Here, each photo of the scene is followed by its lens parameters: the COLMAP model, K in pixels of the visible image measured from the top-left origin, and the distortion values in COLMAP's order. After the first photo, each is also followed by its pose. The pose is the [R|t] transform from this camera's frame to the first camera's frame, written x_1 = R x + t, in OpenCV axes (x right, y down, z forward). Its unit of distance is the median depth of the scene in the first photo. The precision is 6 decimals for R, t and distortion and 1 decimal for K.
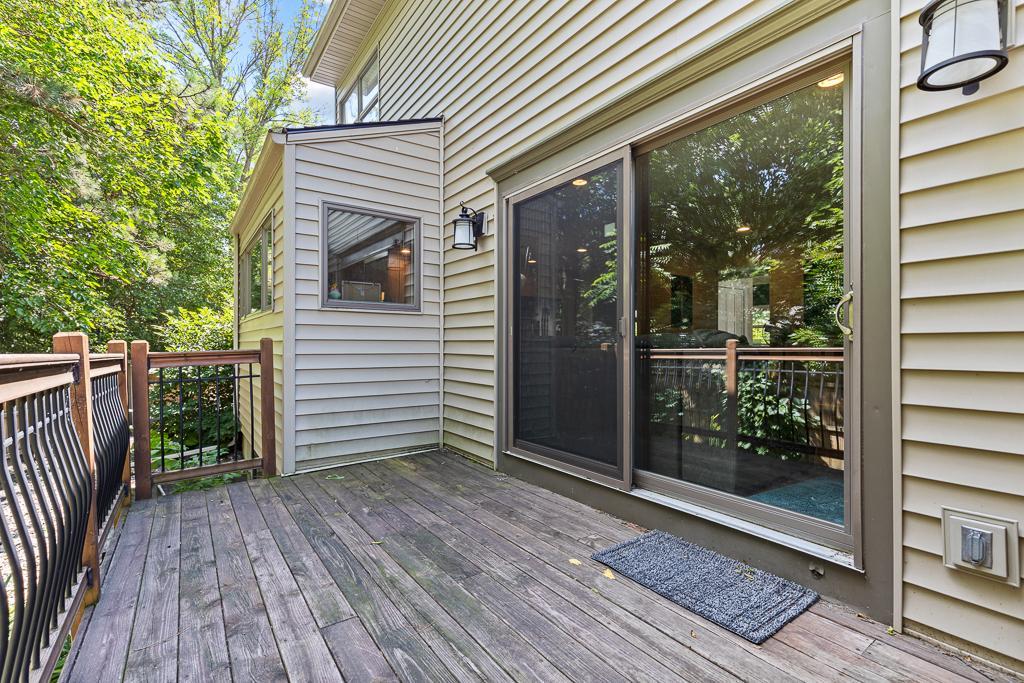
lens RADIAL K [[471.3, 0, 507.9], [0, 471.3, 345.2], [0, 0, 1]] dist [0.004999, -0.000536]
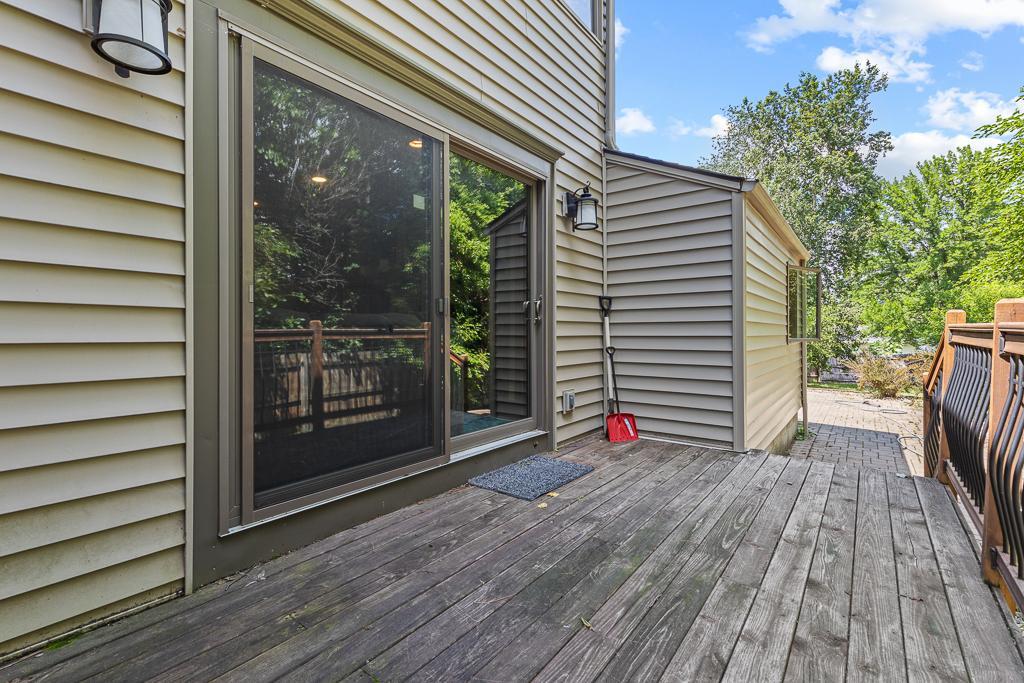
lens RADIAL K [[471.3, 0, 506.7], [0, 471.3, 336.9], [0, 0, 1]] dist [0.004999, -0.000536]
pose [[-0.308277, -0.010332, 0.951240, -0.969704], [0.003126, 0.999925, 0.011873, 0.020948], [-0.951291, 0.006634, -0.308222, 1.473113]]
